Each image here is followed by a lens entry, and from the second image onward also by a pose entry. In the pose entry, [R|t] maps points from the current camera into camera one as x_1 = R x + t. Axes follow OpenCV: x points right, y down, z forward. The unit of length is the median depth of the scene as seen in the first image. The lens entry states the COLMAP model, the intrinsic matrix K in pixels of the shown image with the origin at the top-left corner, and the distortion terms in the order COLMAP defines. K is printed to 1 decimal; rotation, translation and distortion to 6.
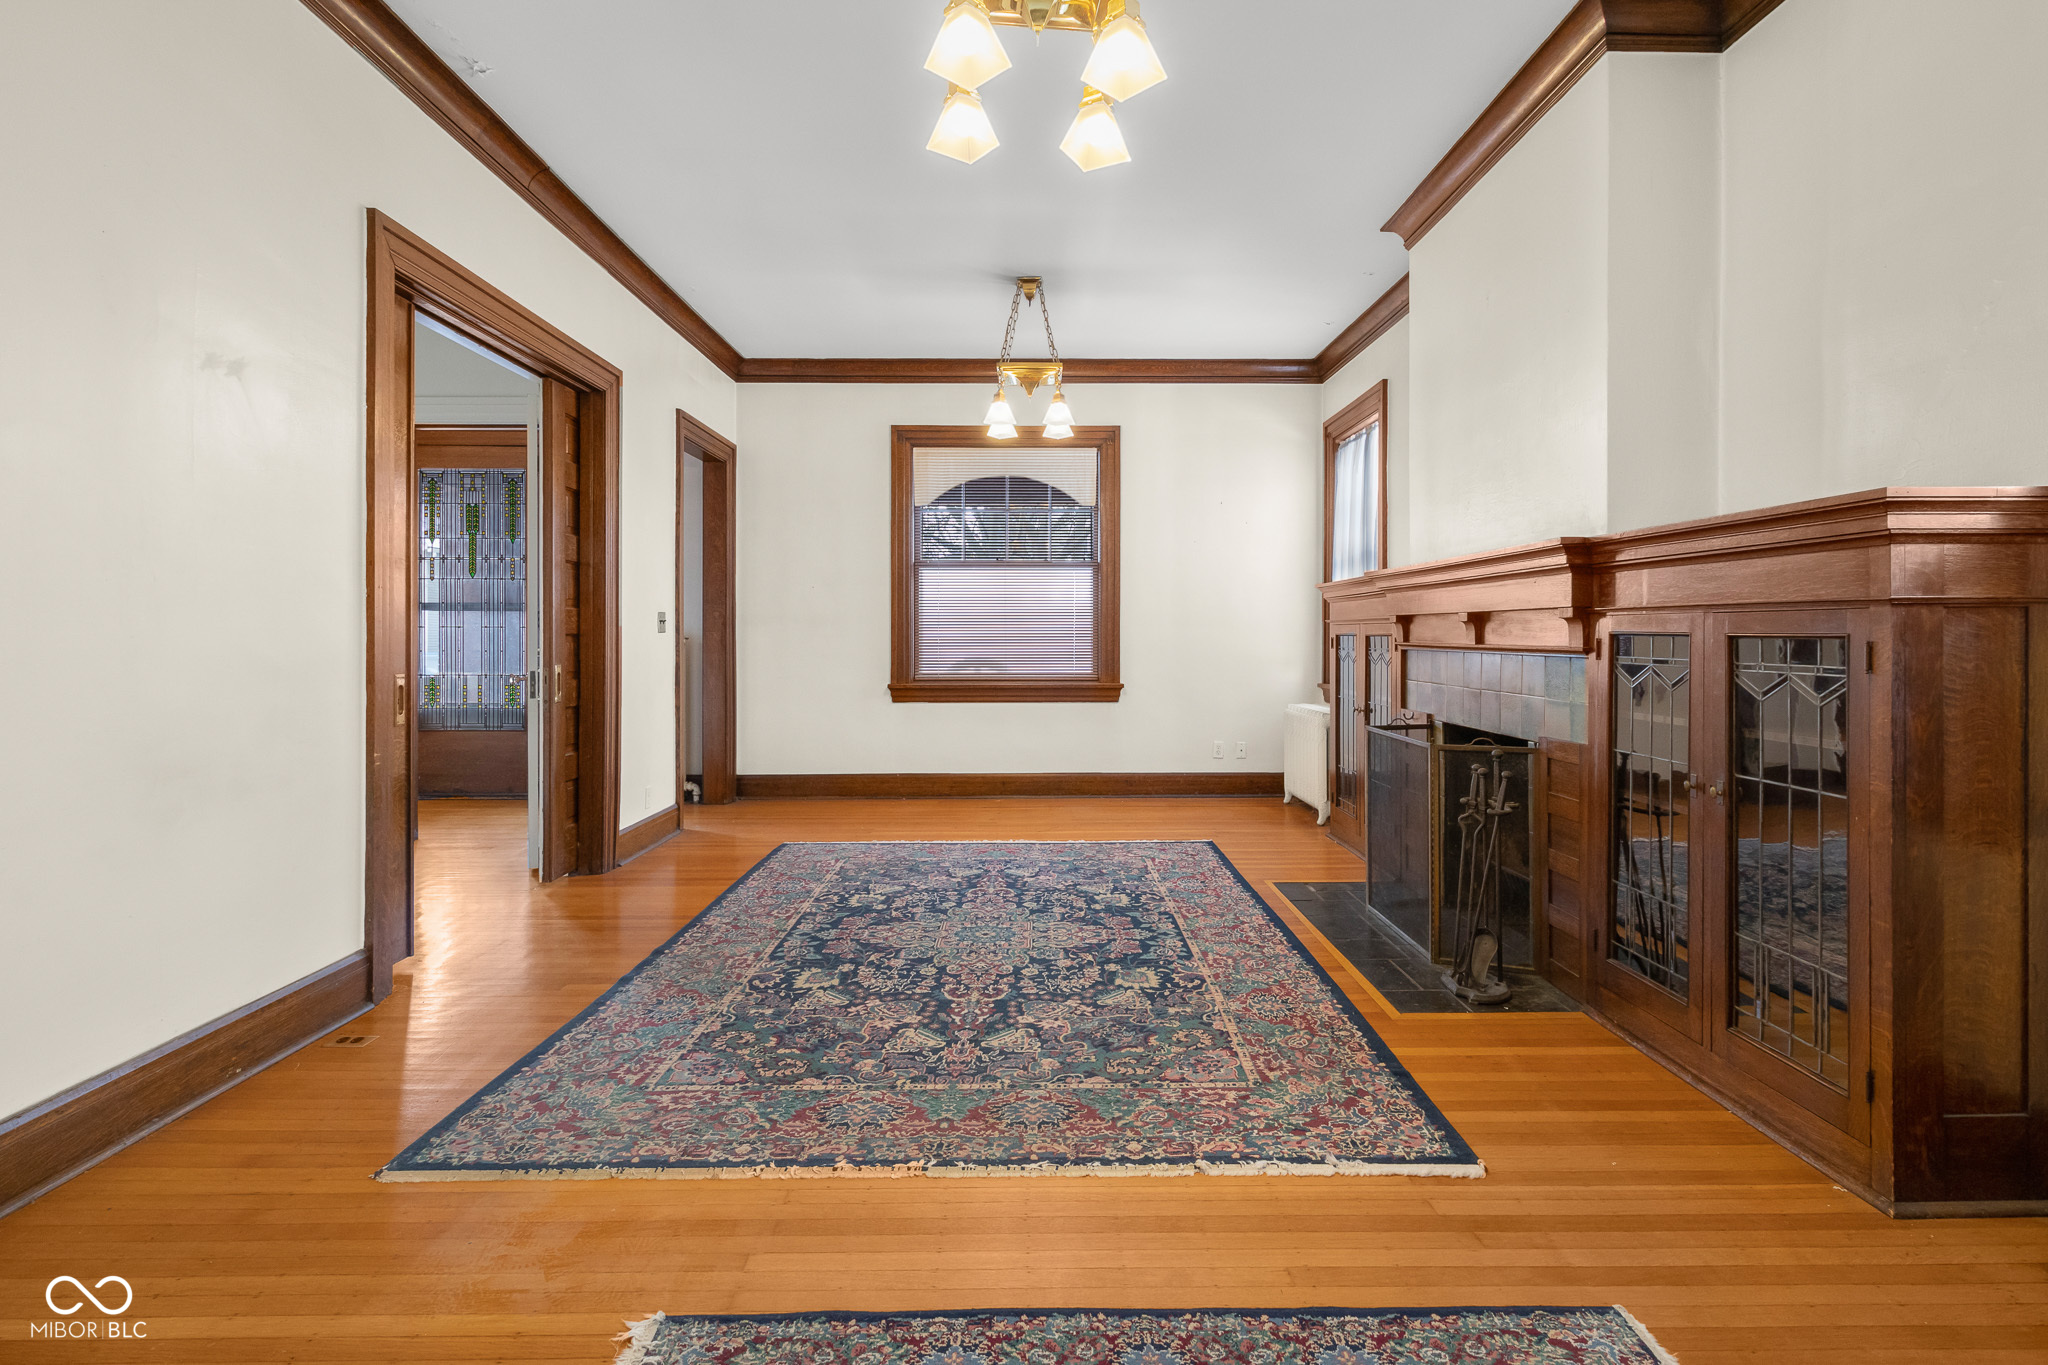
lens RADIAL K [[999.6, 0, 1027.7], [0, 999.6, 641.3], [0, 0, 1]] dist [-0.001025, -0.000195]
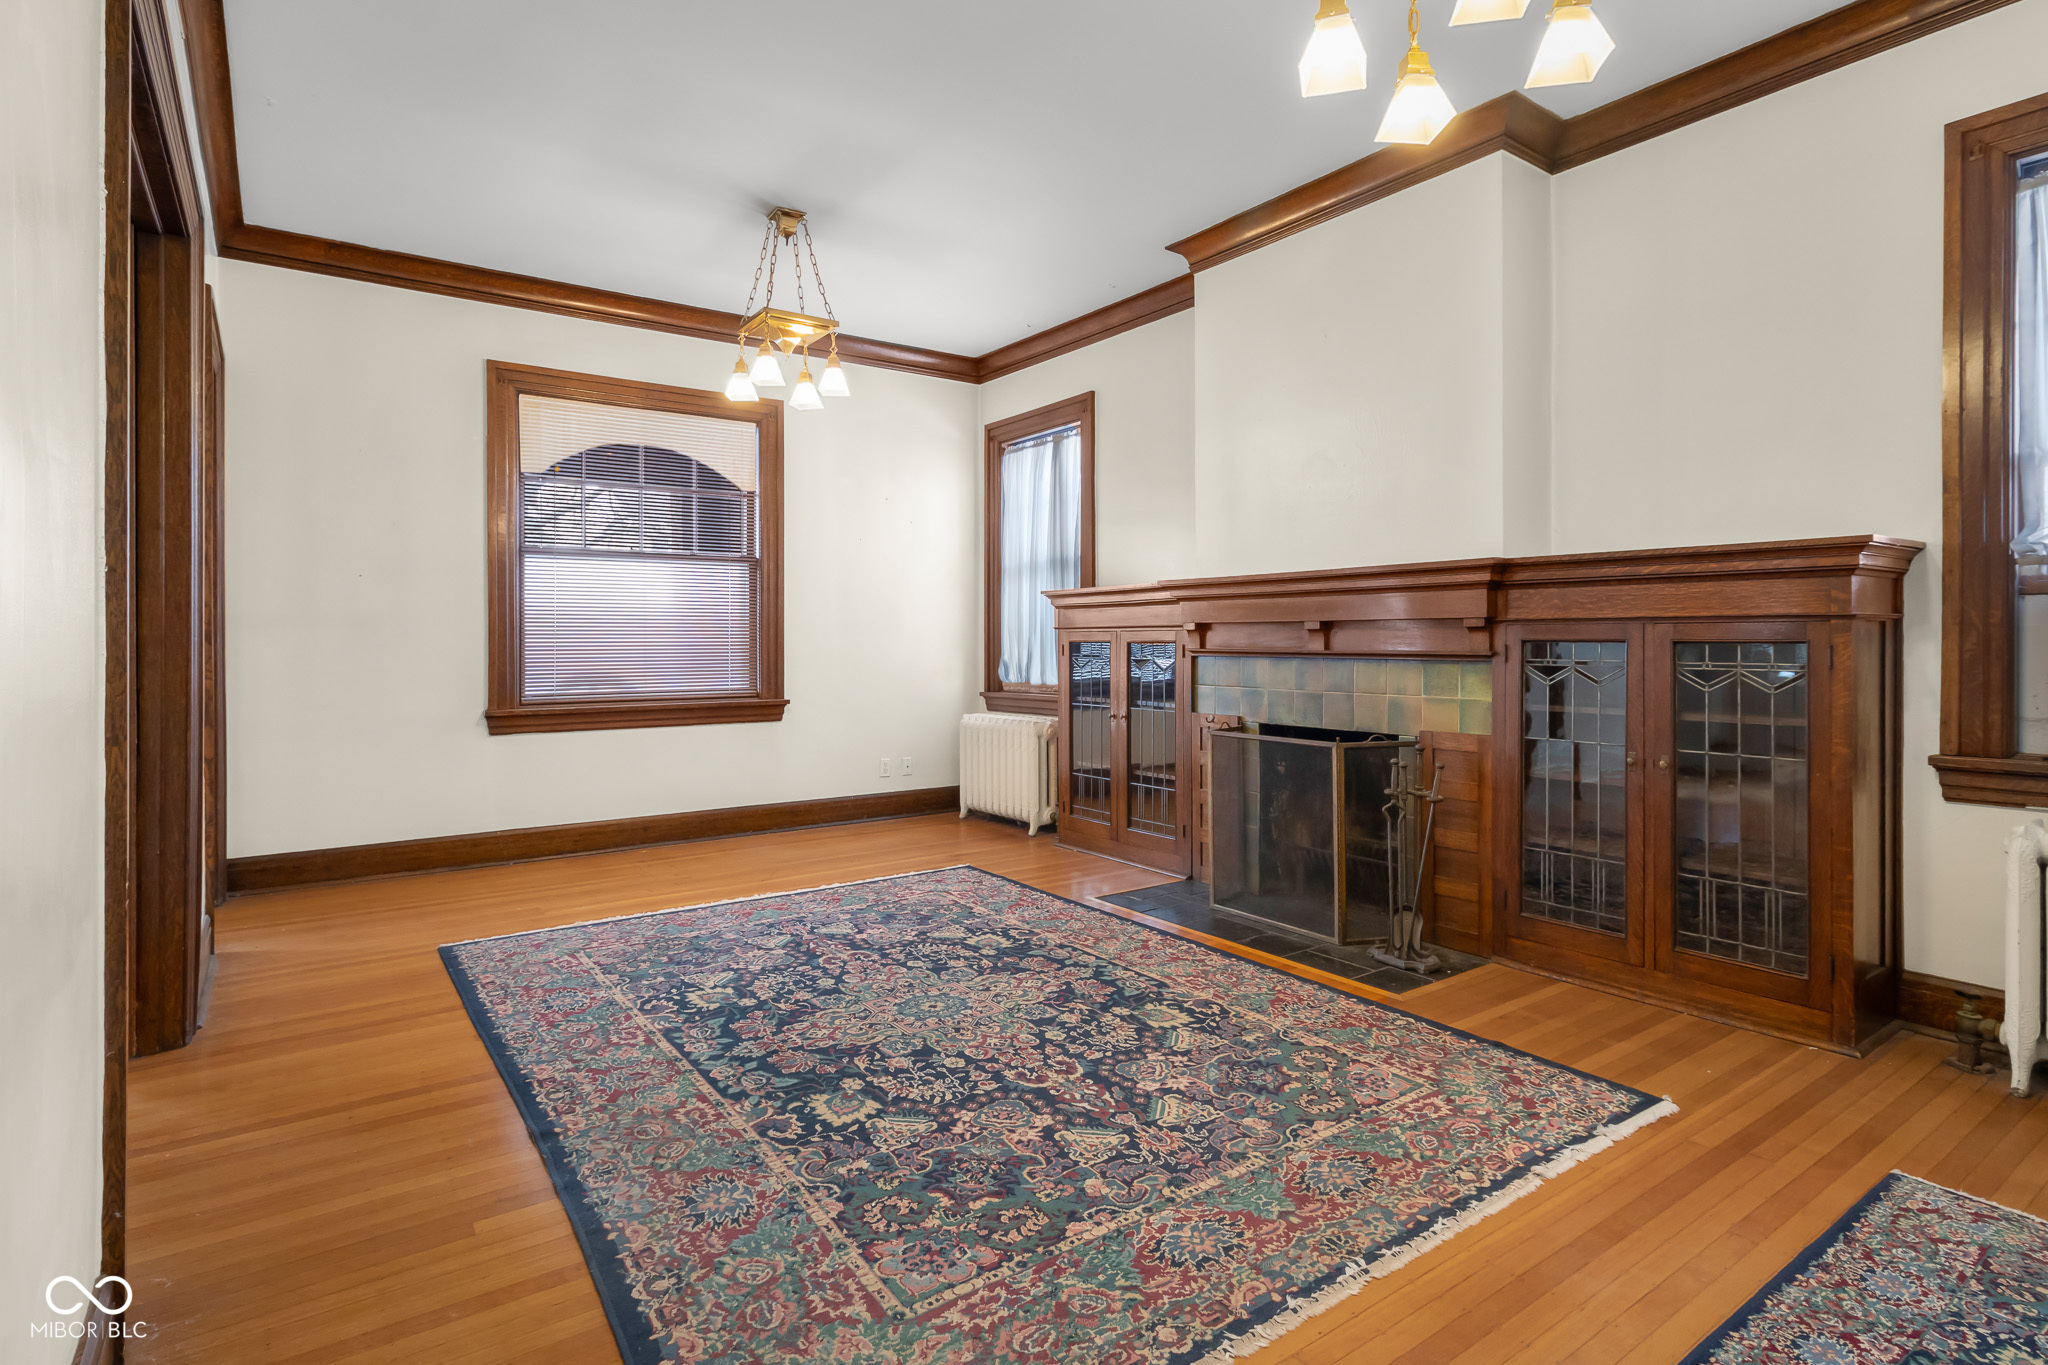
lens RADIAL K [[1056.7, 0, 1024.6], [0, 1056.7, 647.8], [0, 0, 1]] dist [0.001402, -0.001134]
pose [[0.813775, -0.006424, 0.581144, -0.571804], [0.007067, 0.999974, 0.001157, -0.003795], [-0.581137, 0.003165, 0.813800, 0.289386]]
